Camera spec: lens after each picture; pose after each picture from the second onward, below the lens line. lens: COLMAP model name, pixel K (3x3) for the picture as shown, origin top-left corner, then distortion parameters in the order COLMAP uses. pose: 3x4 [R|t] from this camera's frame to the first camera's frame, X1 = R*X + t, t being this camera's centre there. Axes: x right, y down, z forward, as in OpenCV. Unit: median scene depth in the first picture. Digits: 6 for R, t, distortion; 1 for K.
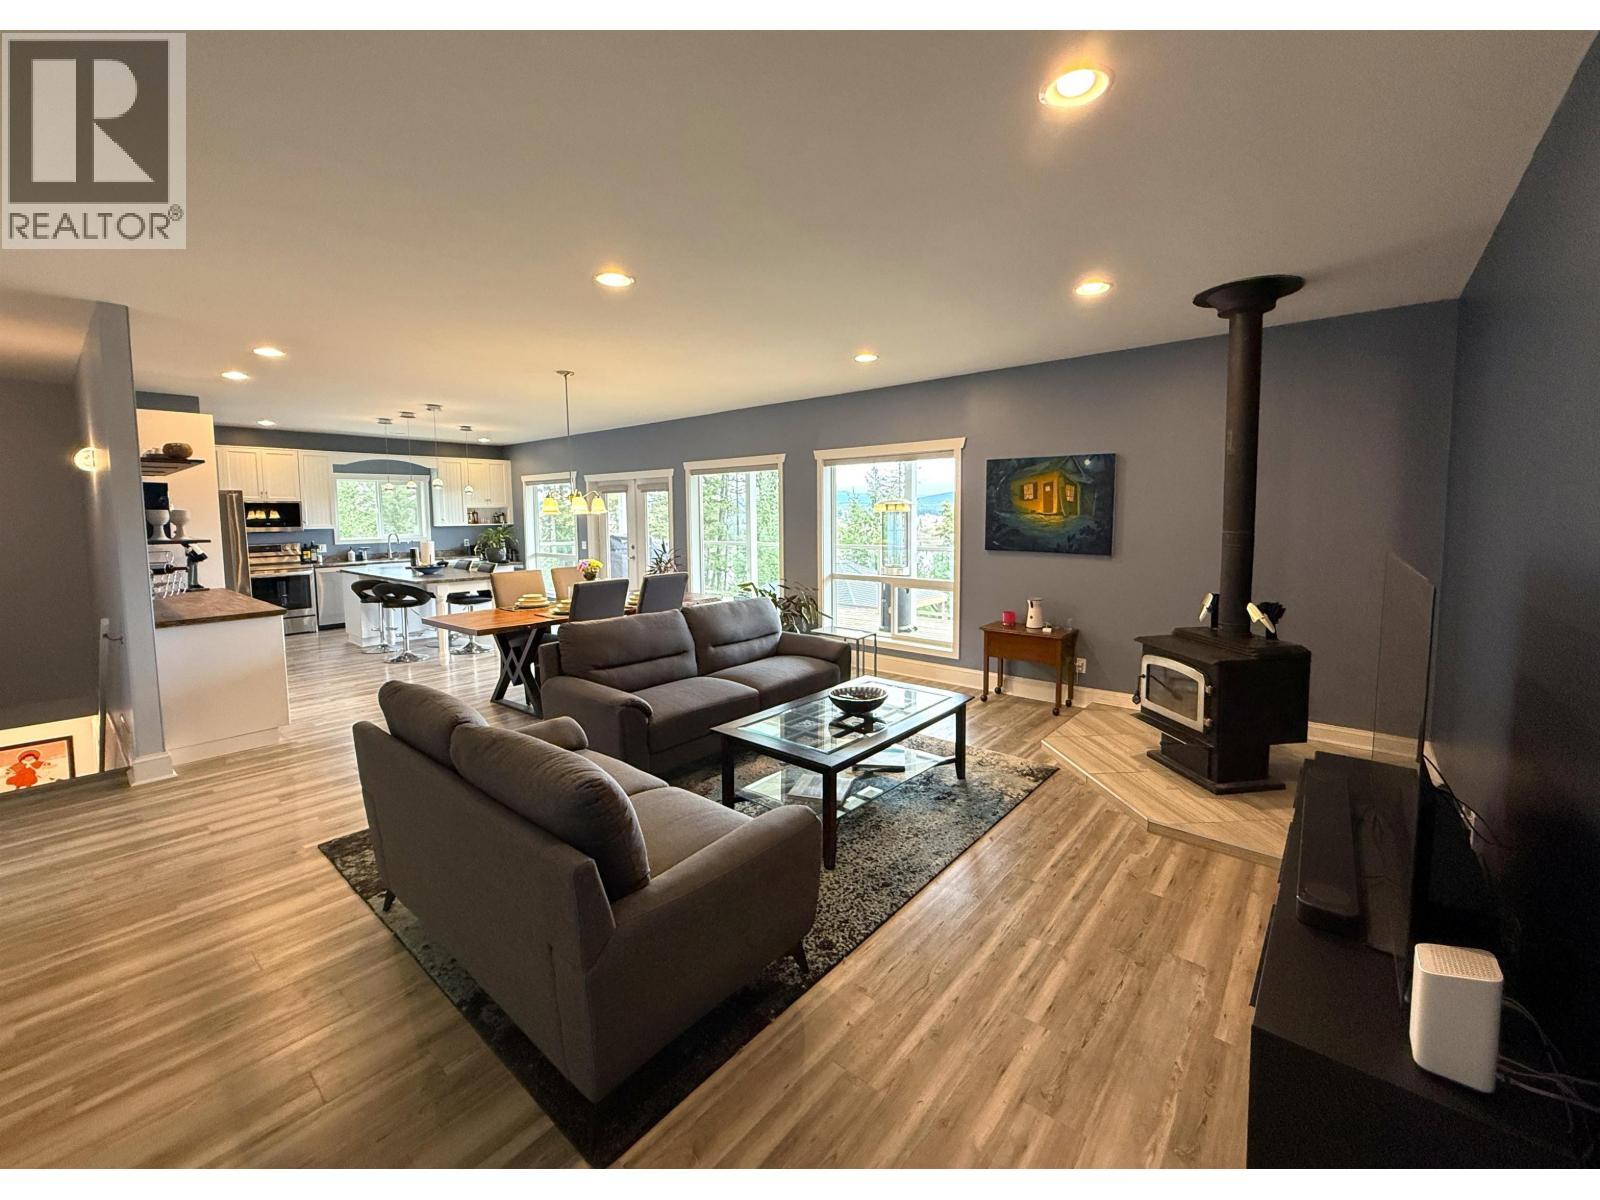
lens RADIAL K [[638.5, 0, 817.9], [0, 638.5, 557.8], [0, 0, 1]] dist [0.001854, 0.001136]
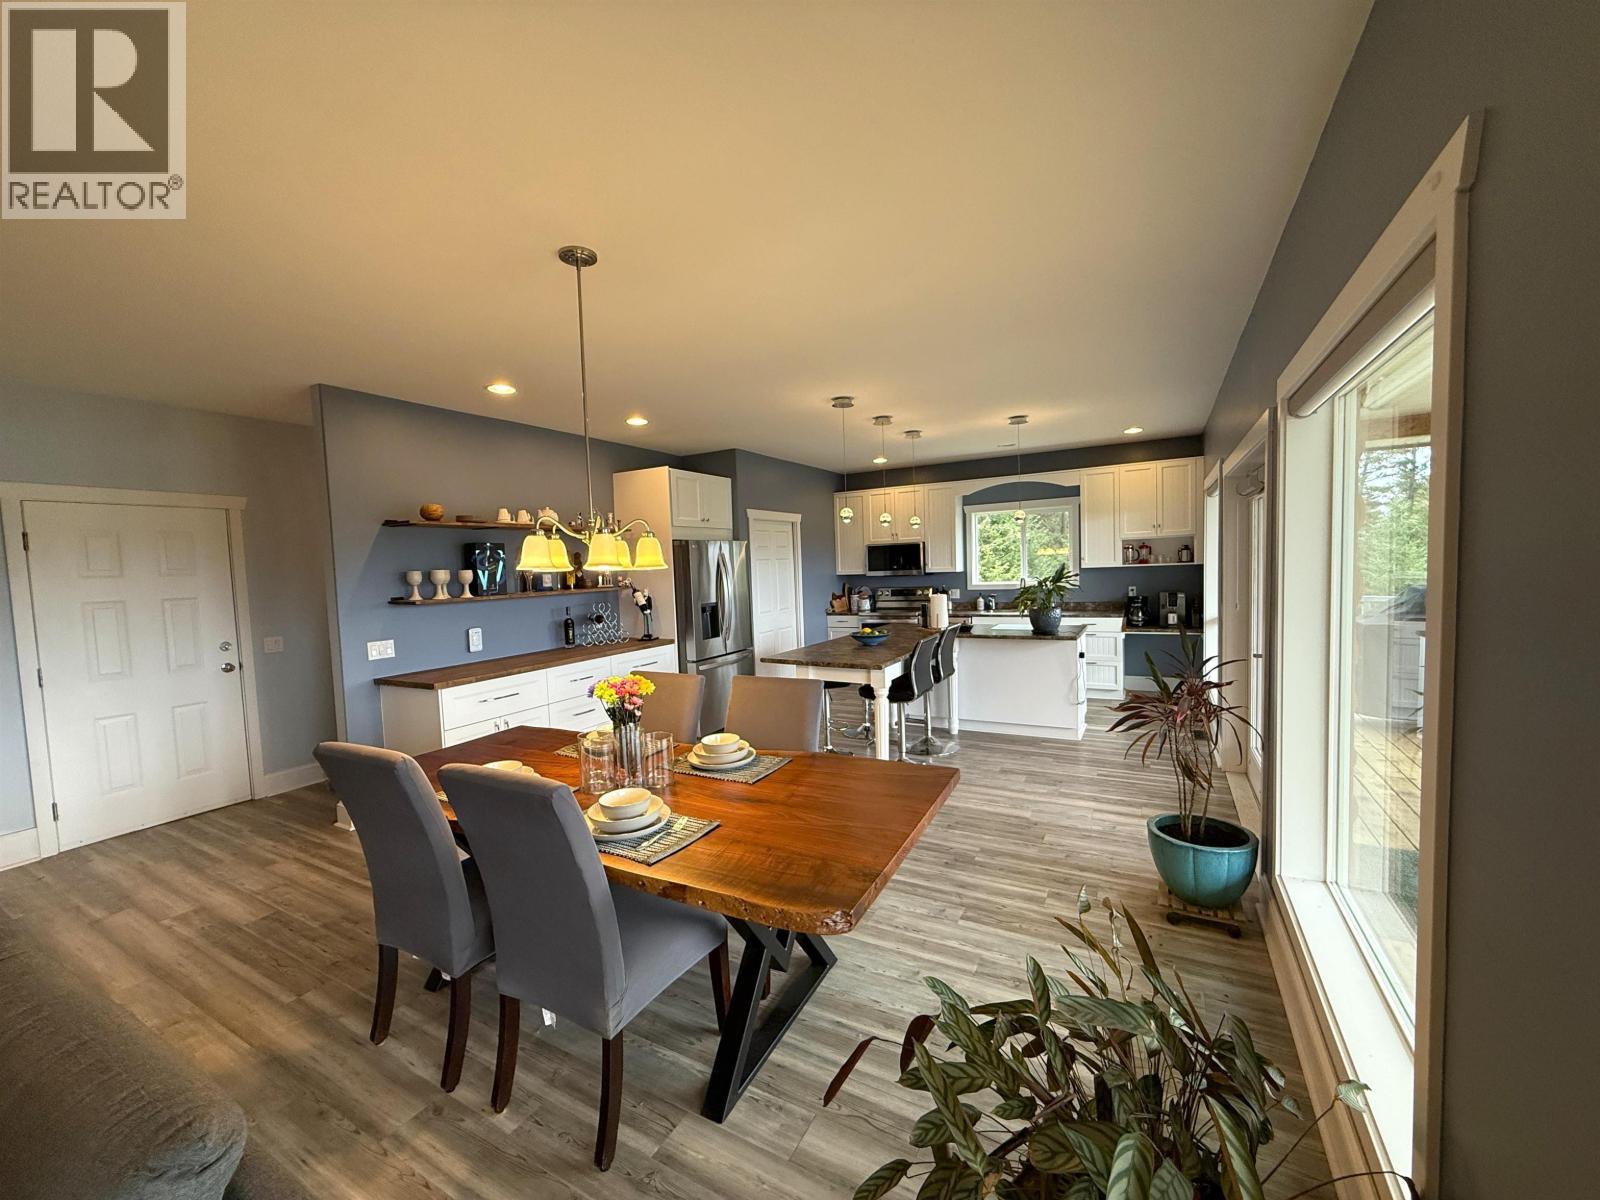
lens RADIAL K [[638.5, 0, 797.5], [0, 638.5, 604.8], [0, 0, 1]] dist [0.001854, 0.001136]
pose [[0.178768, 0.066289, -0.981656, 0.051581], [-0.032092, 0.997590, 0.061521, -0.049544], [0.983368, 0.020506, 0.180464, 0.669097]]
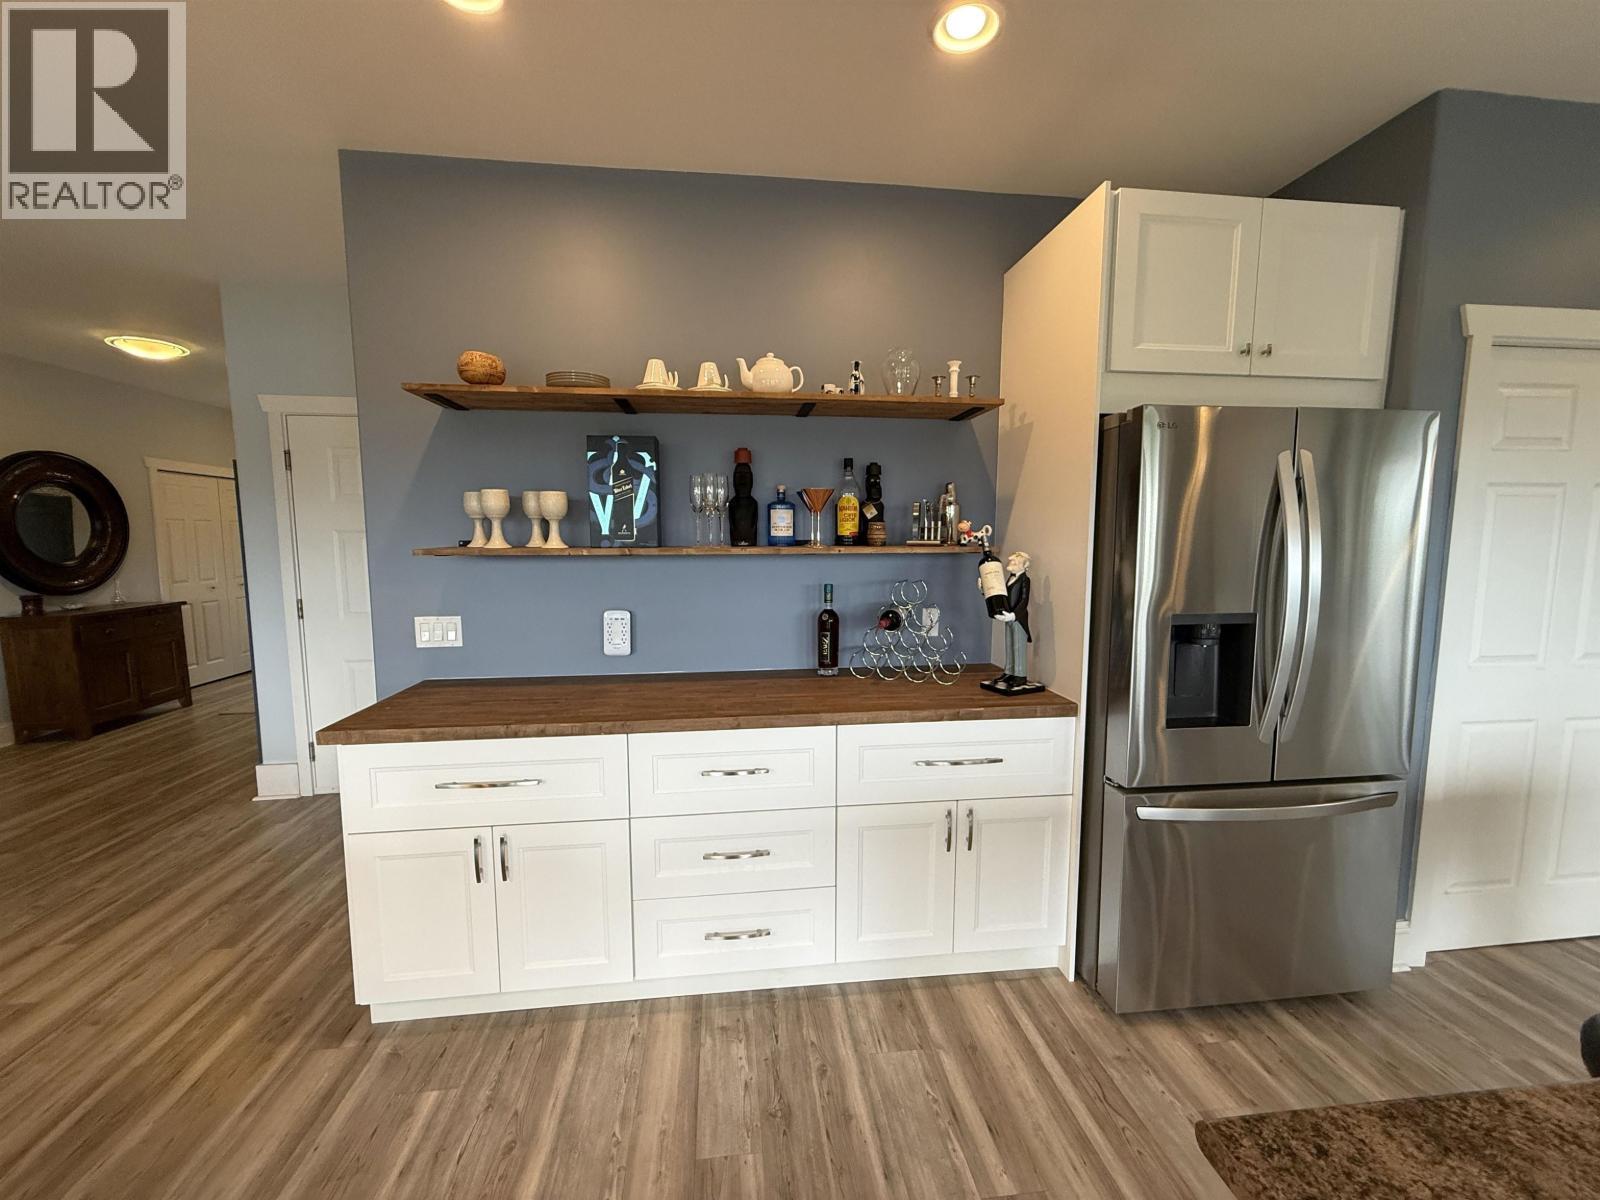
lens RADIAL K [[638.5, 0, 797.3], [0, 638.5, 600.4], [0, 0, 1]] dist [0.001854, 0.001136]
pose [[-0.687425, 0.083606, -0.721427, -0.386544], [-0.042512, 0.987016, 0.154894, -0.037727], [0.725010, 0.137147, -0.674946, 0.741232]]
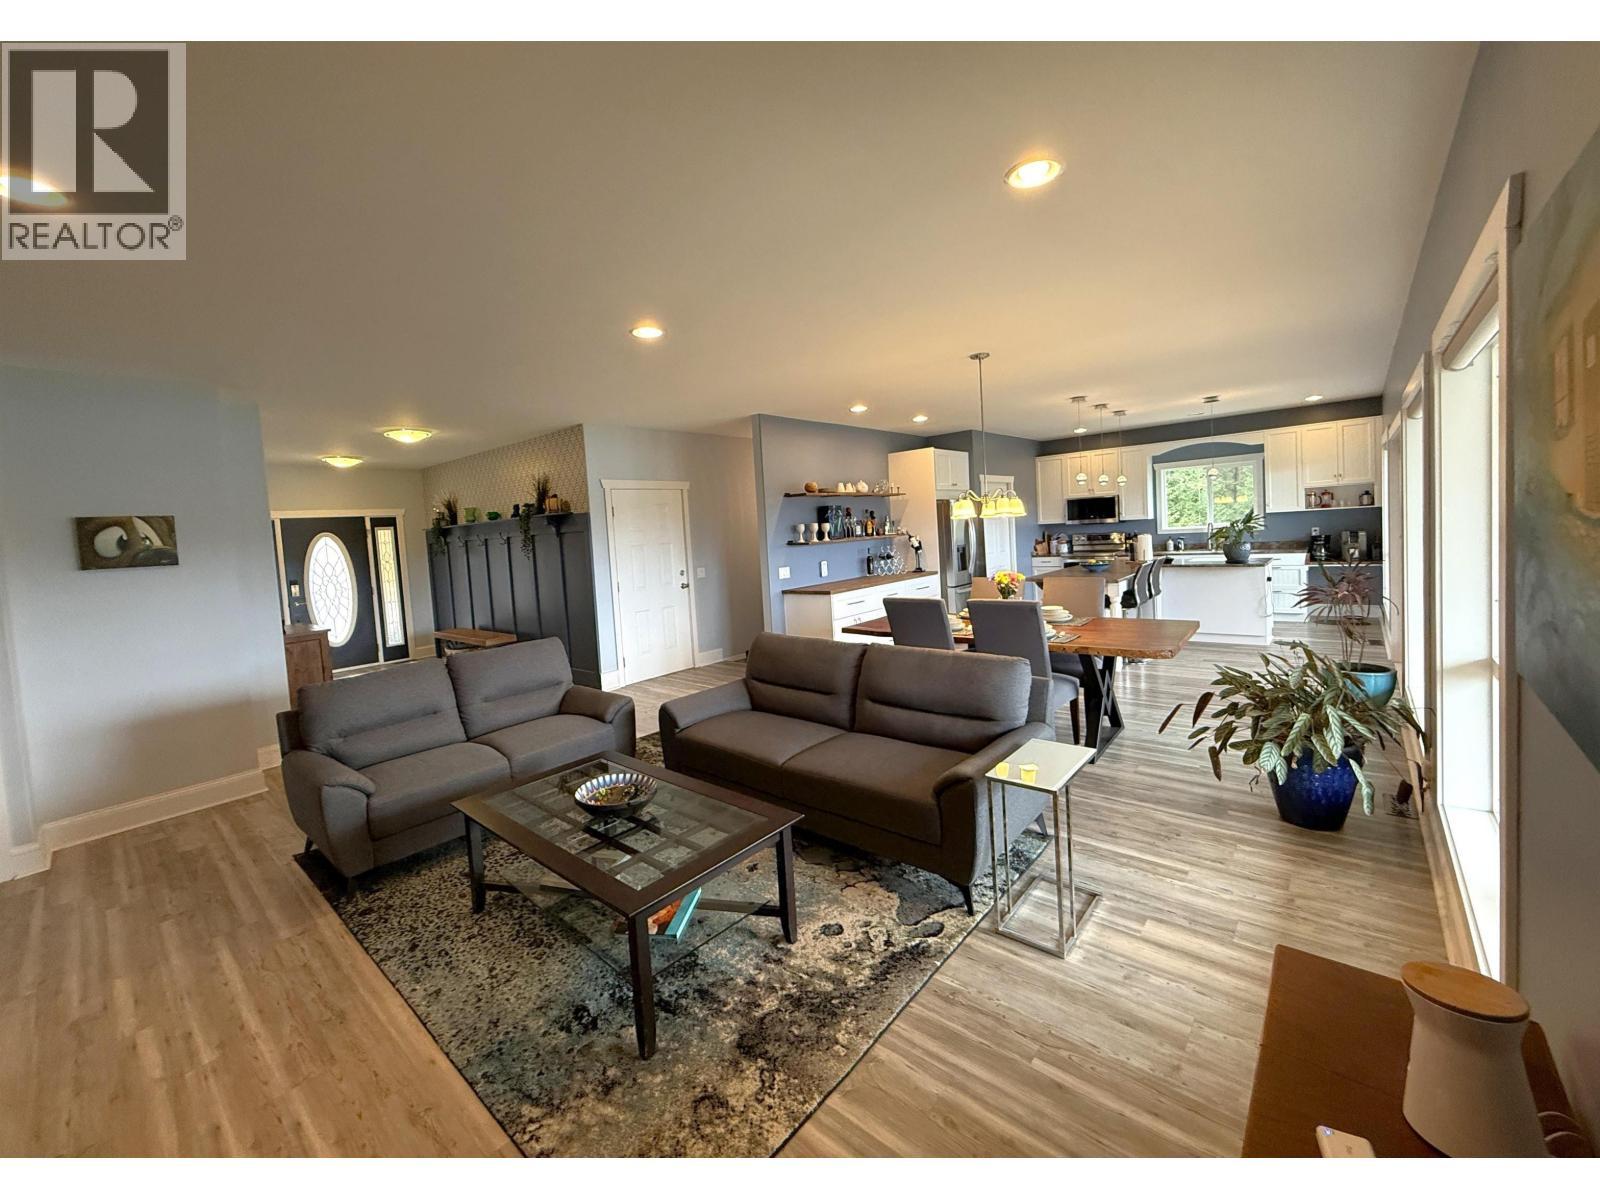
lens RADIAL K [[638.5, 0, 797.8], [0, 638.5, 562.1], [0, 0, 1]] dist [0.001854, 0.001136]
pose [[-0.024811, 0.064284, -0.997623, 0.307003], [-0.008299, 0.997883, 0.064507, -0.039802], [0.999658, 0.009880, -0.024225, 0.482776]]
